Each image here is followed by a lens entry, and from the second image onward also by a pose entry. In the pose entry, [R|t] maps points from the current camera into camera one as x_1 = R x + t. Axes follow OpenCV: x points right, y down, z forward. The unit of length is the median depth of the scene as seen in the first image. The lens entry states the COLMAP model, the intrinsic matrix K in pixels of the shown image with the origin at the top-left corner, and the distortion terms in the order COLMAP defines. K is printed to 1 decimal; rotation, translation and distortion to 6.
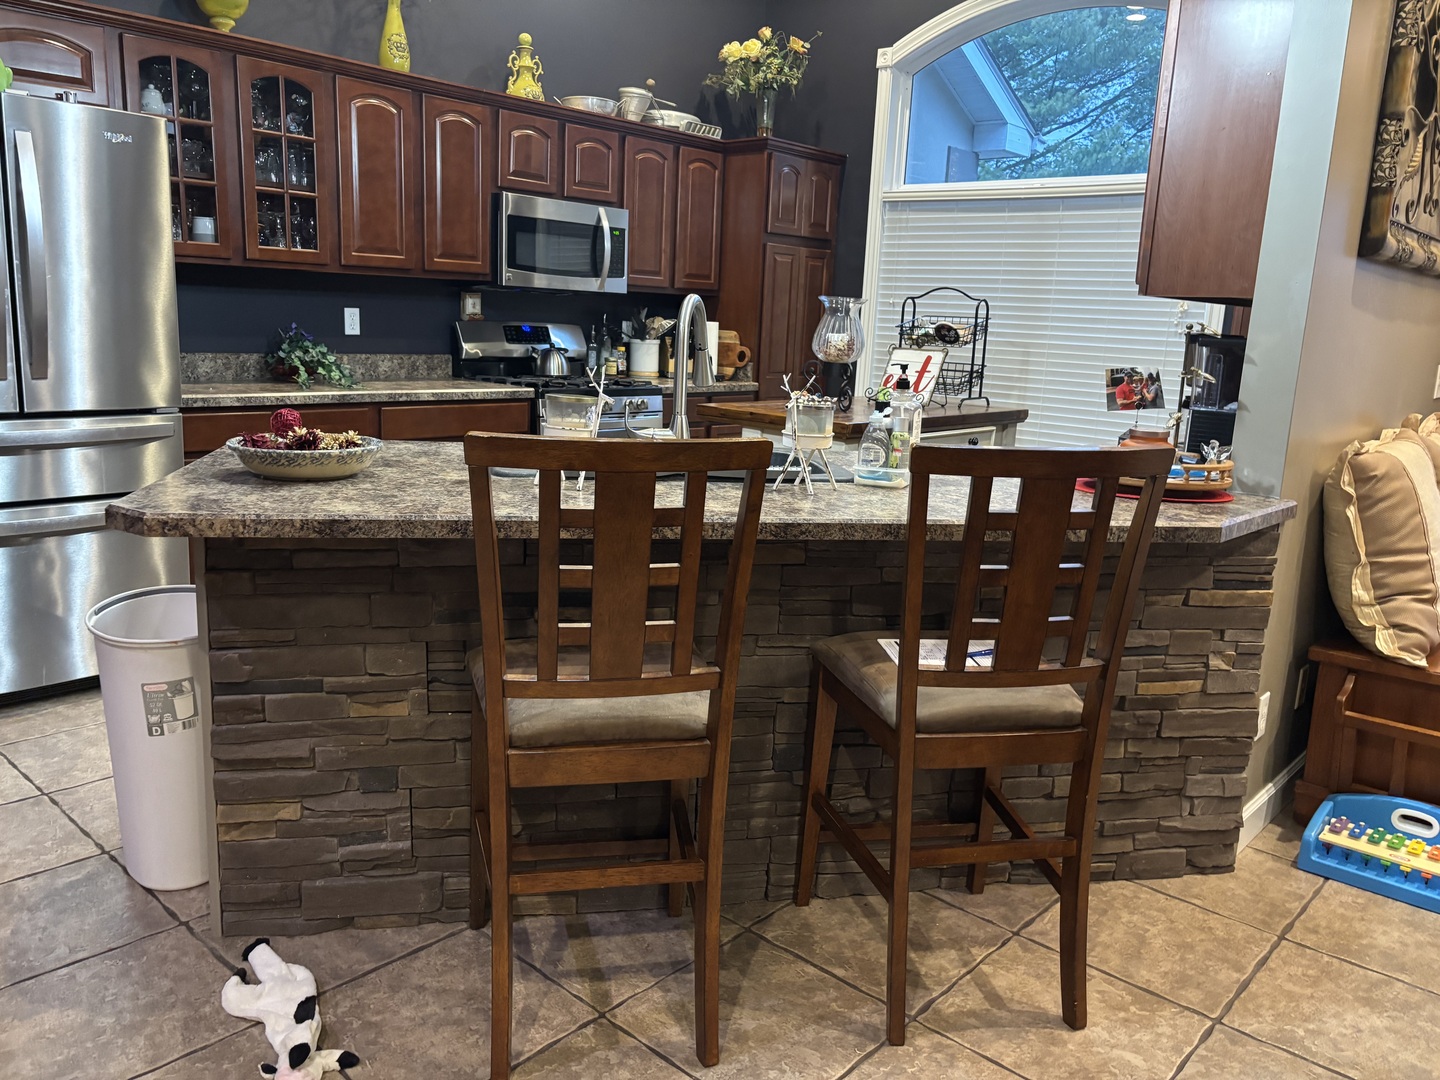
lens RADIAL K [[1080.8, 0, 721.4], [0, 1080.8, 530.6], [0, 0, 1]] dist [0.032257, -0.033138]
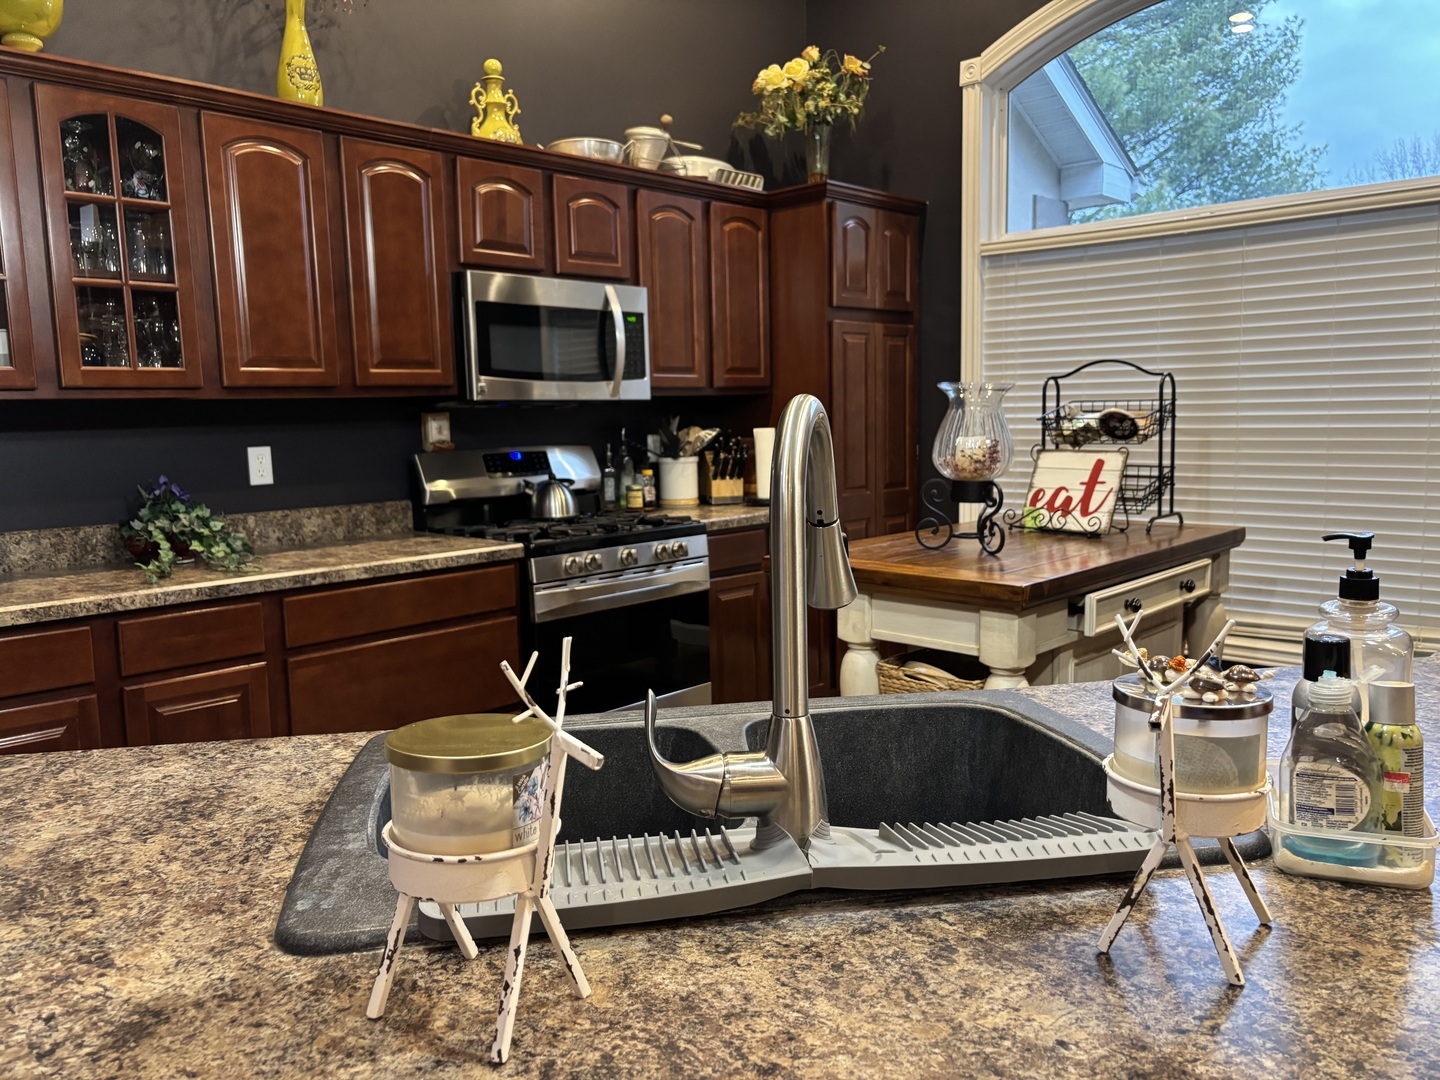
lens RADIAL K [[1080.8, 0, 718.7], [0, 1080.8, 545.3], [0, 0, 1]] dist [0.032257, -0.033138]
pose [[0.997340, -0.062913, -0.036804, -0.022081], [0.059996, 0.995331, -0.075613, -0.066969], [0.041390, 0.073204, 0.996458, 0.300447]]
